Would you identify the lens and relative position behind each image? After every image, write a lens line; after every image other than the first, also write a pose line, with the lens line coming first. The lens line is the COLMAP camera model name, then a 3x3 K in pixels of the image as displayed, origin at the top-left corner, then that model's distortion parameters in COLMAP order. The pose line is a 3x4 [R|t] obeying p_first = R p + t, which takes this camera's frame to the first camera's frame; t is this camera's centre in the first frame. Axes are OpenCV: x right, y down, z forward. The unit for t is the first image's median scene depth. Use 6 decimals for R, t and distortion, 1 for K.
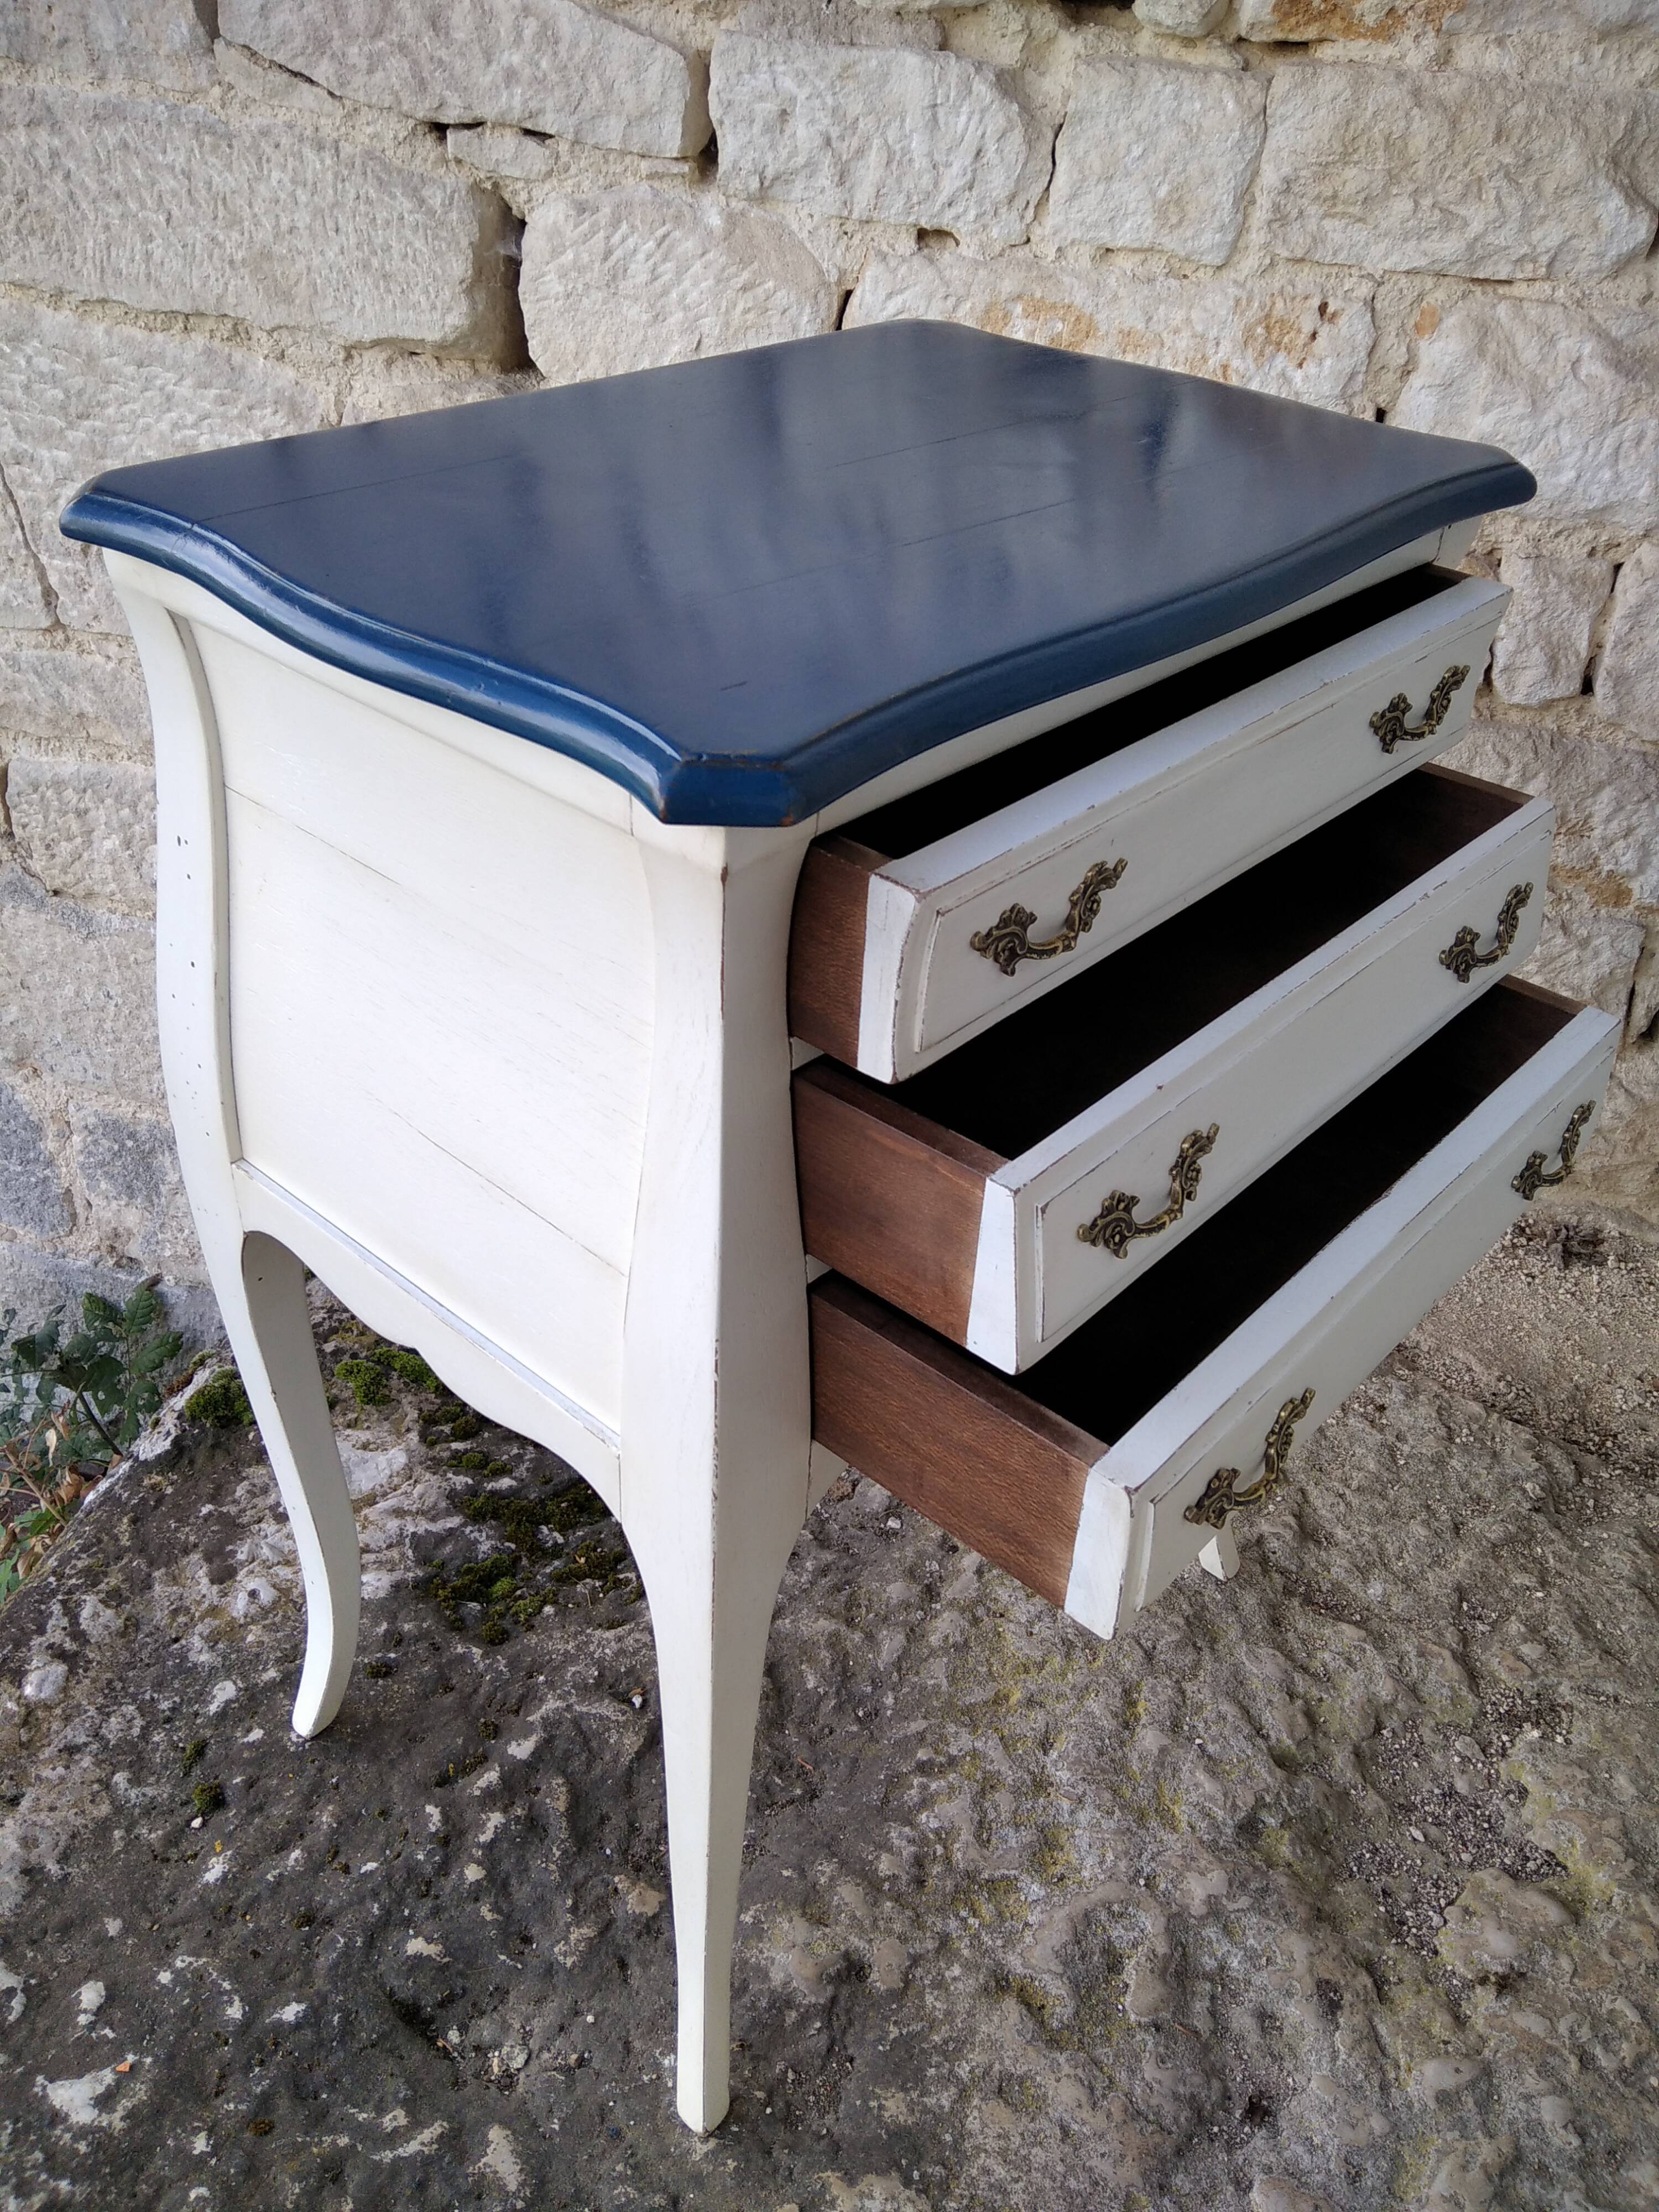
lens RADIAL K [[1816.9, 0, 831.9], [0, 1816.9, 1105.5], [0, 0, 1]] dist [0.066845, -0.114947]
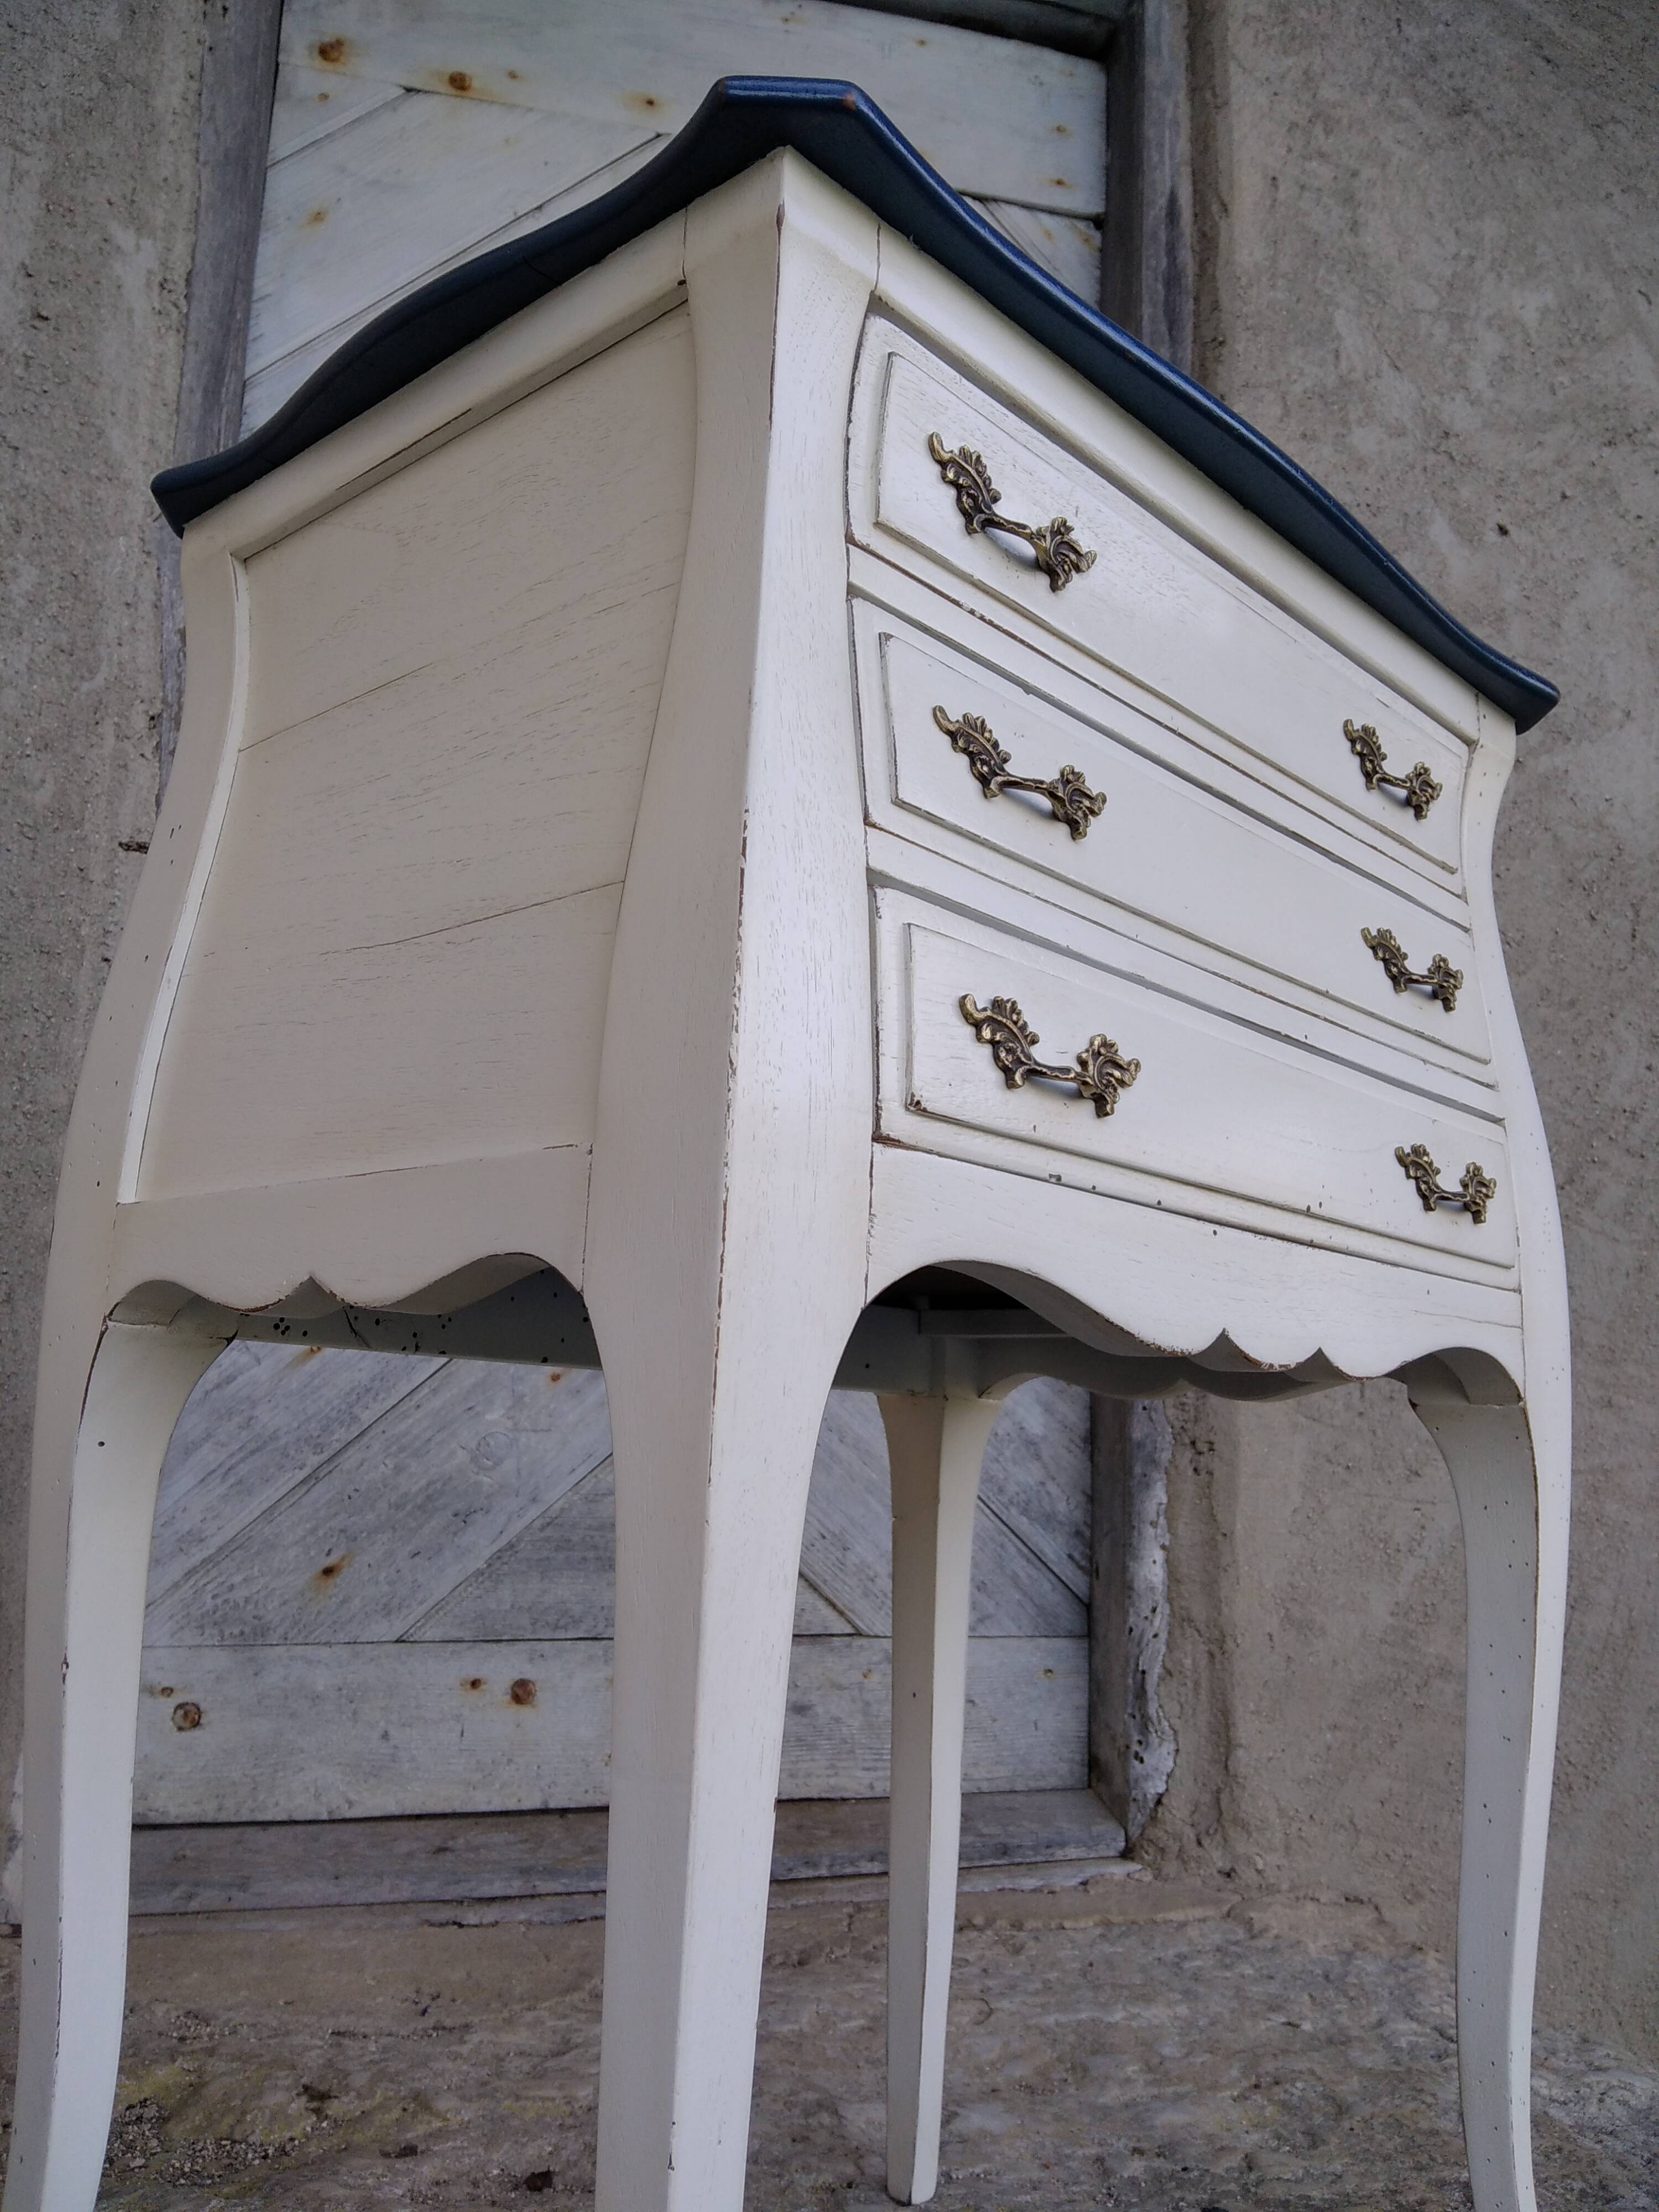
lens RADIAL K [[1816.9, 0, 832.0], [0, 1816.9, 1103.9], [0, 0, 1]] dist [0.066845, -0.114947]
pose [[-0.550181, 0.088670, 0.830324, -0.586161], [0.390239, 0.906388, 0.161783, -0.070967], [-0.738251, 0.413035, -0.533281, 0.918656]]
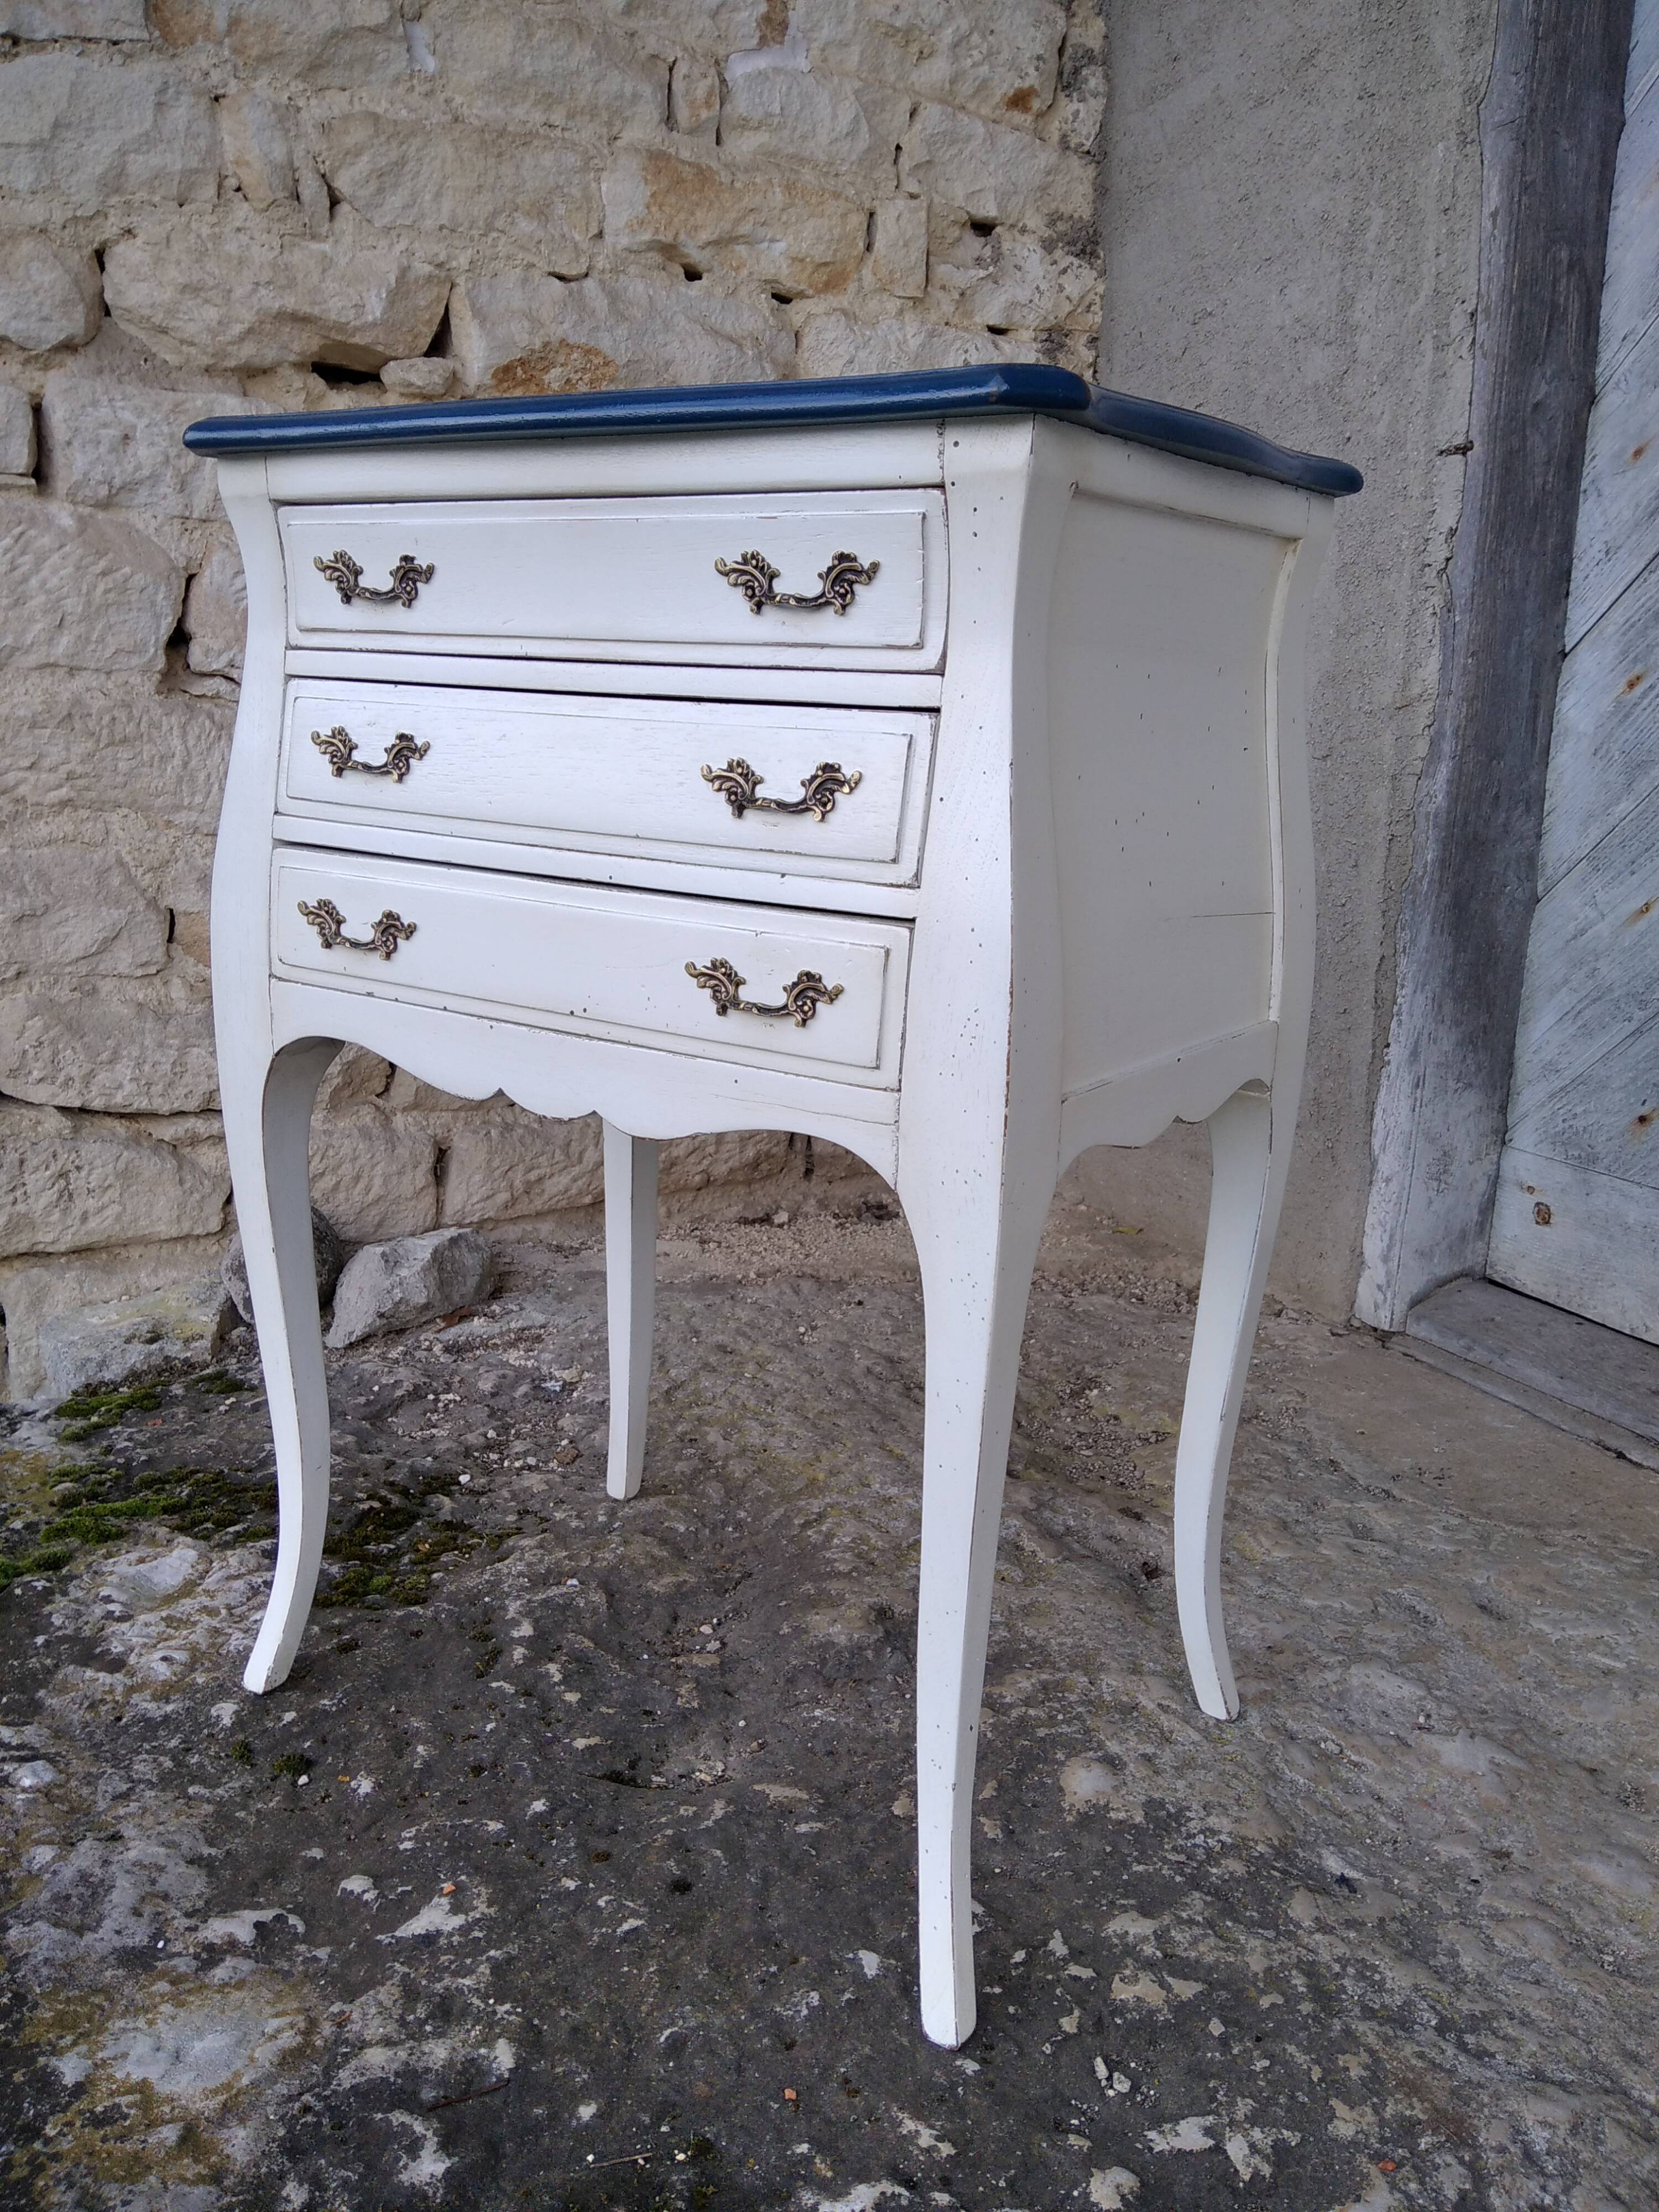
lens RADIAL K [[1816.9, 0, 841.8], [0, 1816.9, 1103.8], [0, 0, 1]] dist [0.066845, -0.114947]
pose [[0.743012, -0.178996, 0.644898, -0.615398], [0.366356, 0.915168, -0.168081, 0.287638], [-0.560104, 0.361148, 0.745557, -0.033888]]
